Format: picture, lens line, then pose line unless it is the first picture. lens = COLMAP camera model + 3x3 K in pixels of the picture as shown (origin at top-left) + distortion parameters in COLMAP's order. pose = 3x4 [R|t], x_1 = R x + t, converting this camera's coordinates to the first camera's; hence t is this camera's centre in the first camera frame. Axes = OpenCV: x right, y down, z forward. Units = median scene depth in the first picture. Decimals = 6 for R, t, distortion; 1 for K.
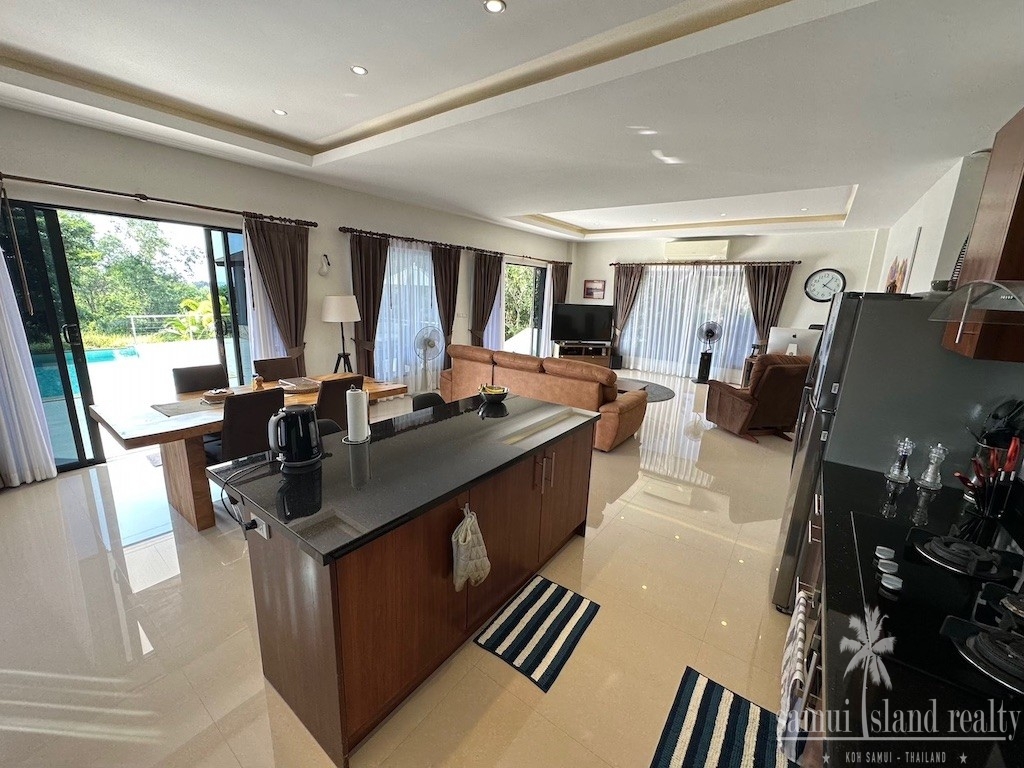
lens RADIAL K [[408.2, 0, 512.0], [0, 408.2, 384.0], [0, 0, 1]] dist [-0.002048, -0.000350]
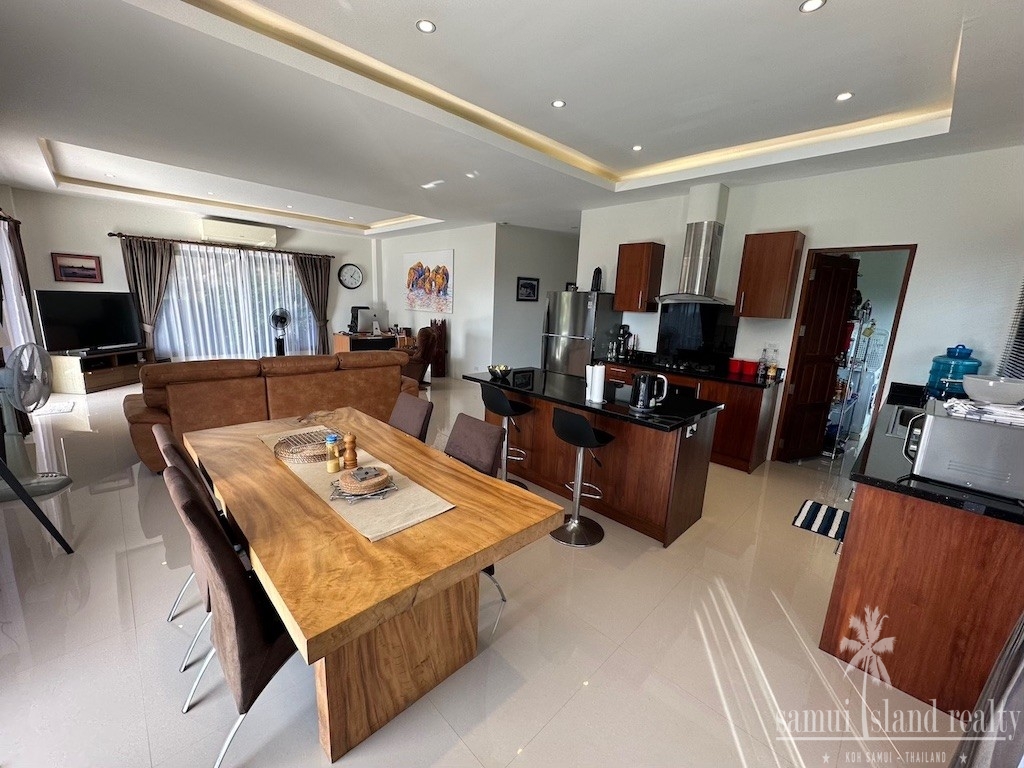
lens RADIAL K [[408.2, 0, 512.0], [0, 408.2, 384.0], [0, 0, 1]] dist [-0.002048, -0.000350]
pose [[0.144341, -0.226658, 0.963219, -0.461379], [0.183720, 0.962627, 0.198987, -0.065299], [-0.972323, 0.148241, 0.180589, 0.273959]]
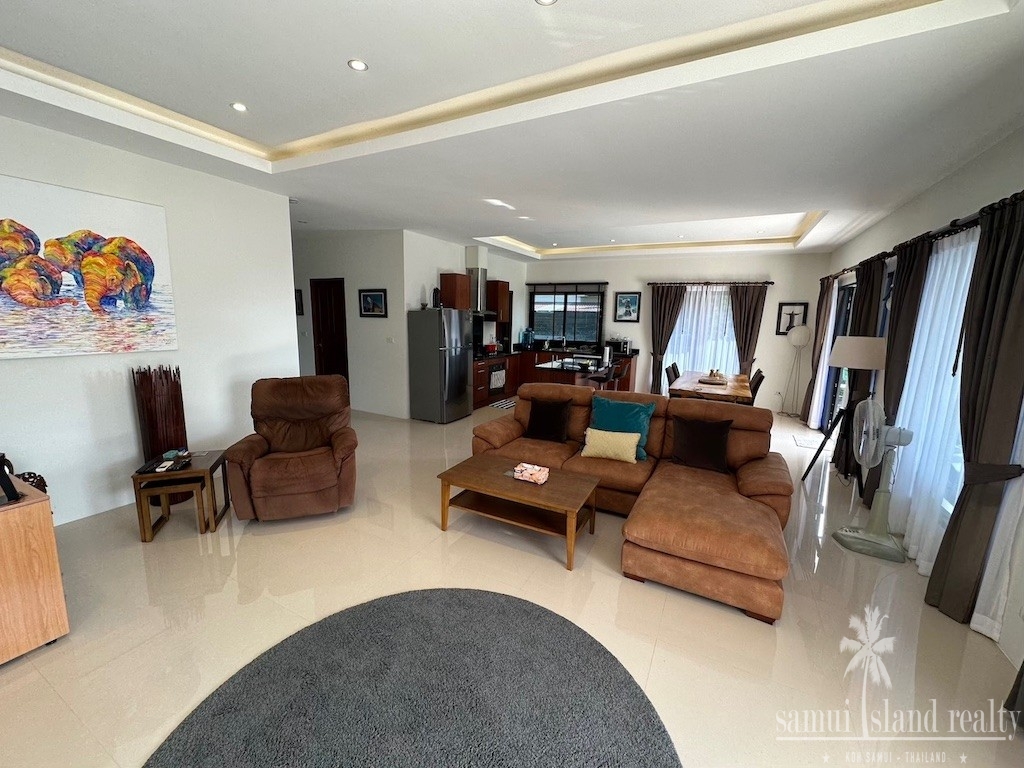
lens RADIAL K [[408.2, 0, 512.0], [0, 408.2, 384.0], [0, 0, 1]] dist [-0.002048, -0.000350]
pose [[-0.984890, -0.032609, -0.170085, 0.245674], [-0.095489, 0.921585, 0.376249, -0.234595], [0.144479, 0.386805, -0.910773, 1.070800]]
